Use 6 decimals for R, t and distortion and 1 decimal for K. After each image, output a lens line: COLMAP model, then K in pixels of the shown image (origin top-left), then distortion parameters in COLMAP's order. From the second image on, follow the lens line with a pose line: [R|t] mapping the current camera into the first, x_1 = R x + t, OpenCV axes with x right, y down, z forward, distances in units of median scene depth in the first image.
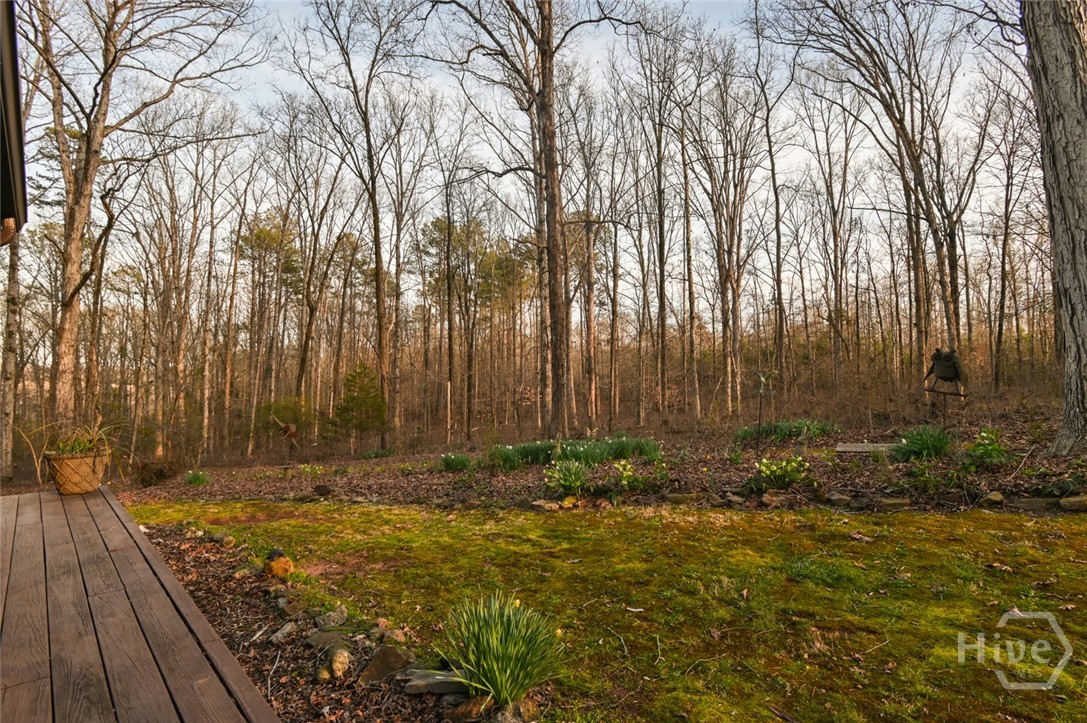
lens RADIAL K [[533.3, 0, 543.8], [0, 533.3, 358.8], [0, 0, 1]] dist [-0.018810, 0.000075]
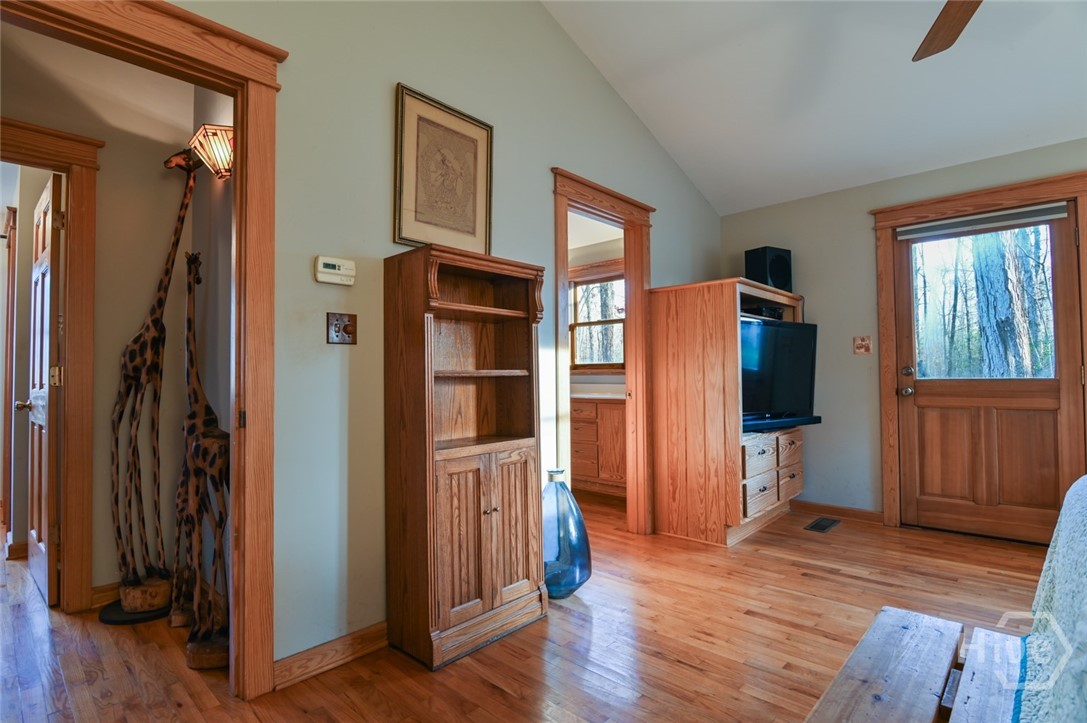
lens RADIAL K [[533.3, 0, 540.3], [0, 533.3, 360.0], [0, 0, 1]] dist [-0.018810, 0.000075]
pose [[0.998771, -0.001947, 0.049516, -0.089350], [0.001422, 0.999942, 0.010649, -0.006151], [-0.049534, -0.010566, 0.998717, -0.106481]]
